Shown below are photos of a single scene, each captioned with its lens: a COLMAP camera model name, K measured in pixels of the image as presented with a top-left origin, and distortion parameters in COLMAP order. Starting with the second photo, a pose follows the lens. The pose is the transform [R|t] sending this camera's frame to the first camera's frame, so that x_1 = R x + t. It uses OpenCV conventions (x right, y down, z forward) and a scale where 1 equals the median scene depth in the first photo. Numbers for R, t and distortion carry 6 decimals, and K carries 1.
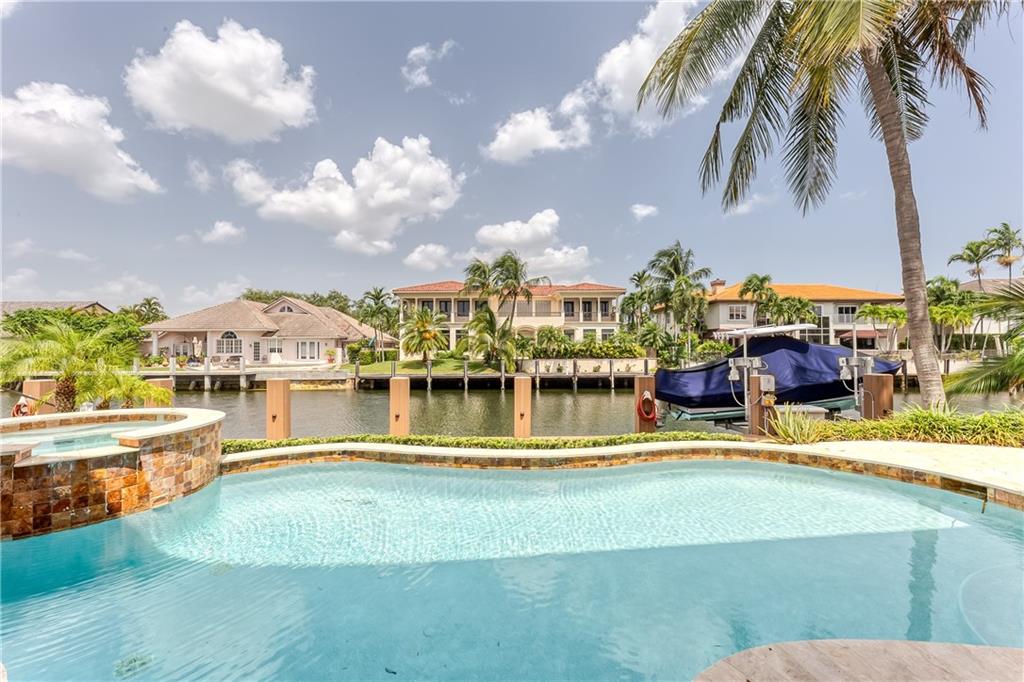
lens RADIAL K [[424.5, 0, 510.7], [0, 424.5, 337.1], [0, 0, 1]] dist [0.001756, 0.000508]
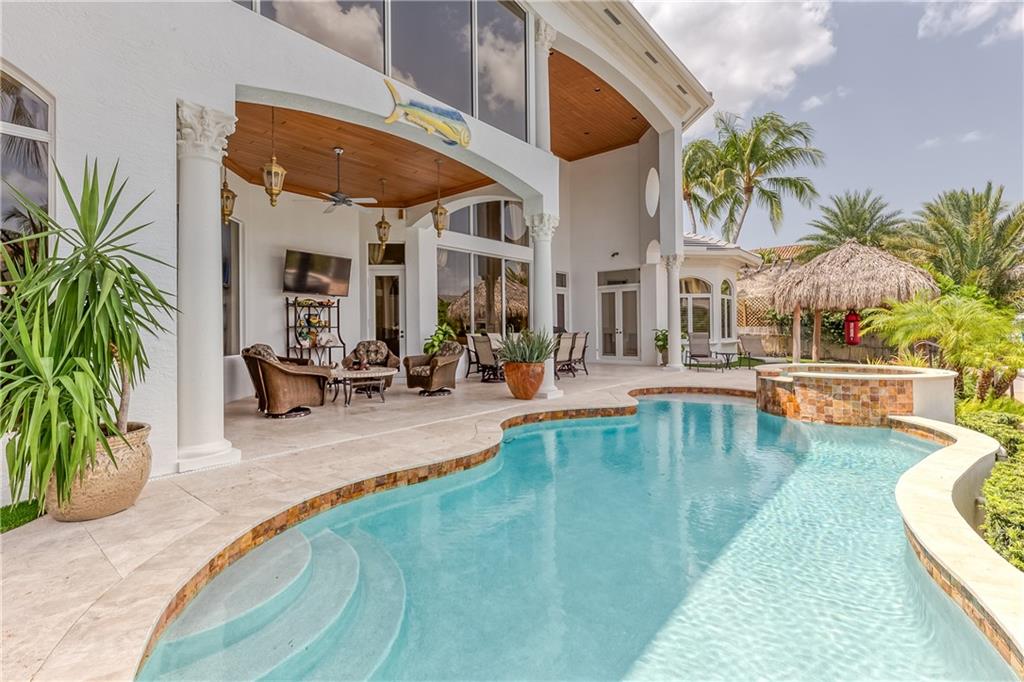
lens RADIAL K [[465.6, 0, 522.9], [0, 465.6, 326.4], [0, 0, 1]] dist [-0.002069, 0.000535]
pose [[-0.619234, 0.007185, -0.785173, 0.135249], [0.040597, 0.998914, -0.022876, 0.005604], [0.784156, -0.046041, -0.618853, 0.148965]]
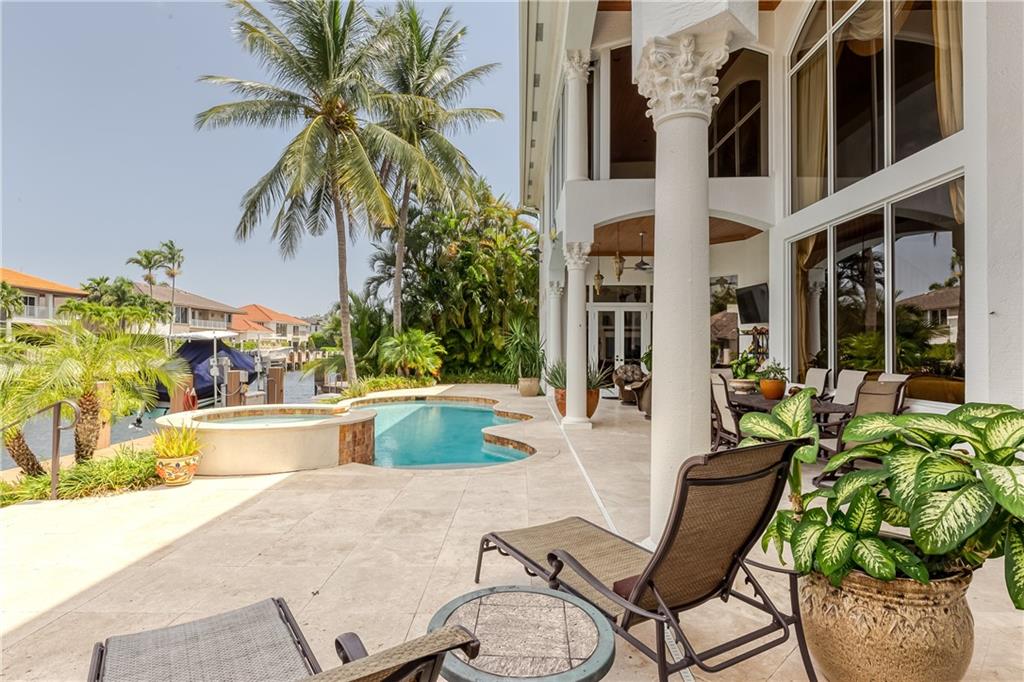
lens RADIAL K [[543.1, 0, 505.4], [0, 543.1, 343.3], [0, 0, 1]] dist [0.000471, -0.000126]
pose [[0.038990, 0.015208, 0.999124, -0.280308], [-0.038597, 0.999161, -0.013703, -0.001466], [-0.998494, -0.038029, 0.039544, 0.024471]]
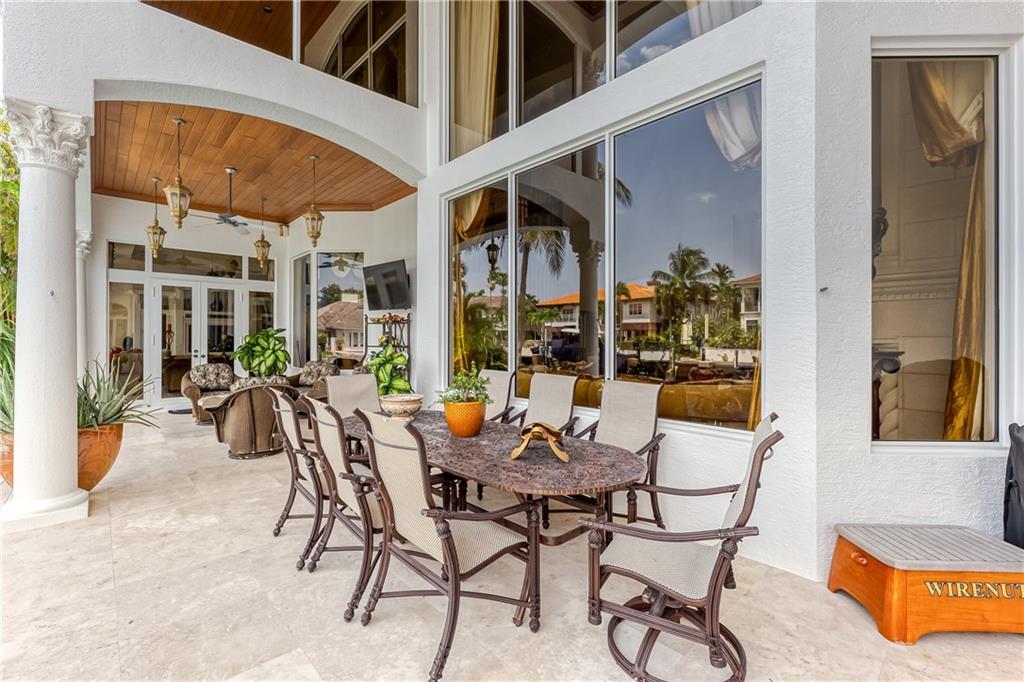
lens RADIAL K [[465.6, 0, 524.8], [0, 465.6, 339.9], [0, 0, 1]] dist [-0.002069, 0.000535]
pose [[-0.672408, 0.001097, 0.740180, -0.194329], [-0.026113, 0.999341, -0.025204, -0.004021], [-0.739720, -0.036276, -0.671937, 0.000318]]
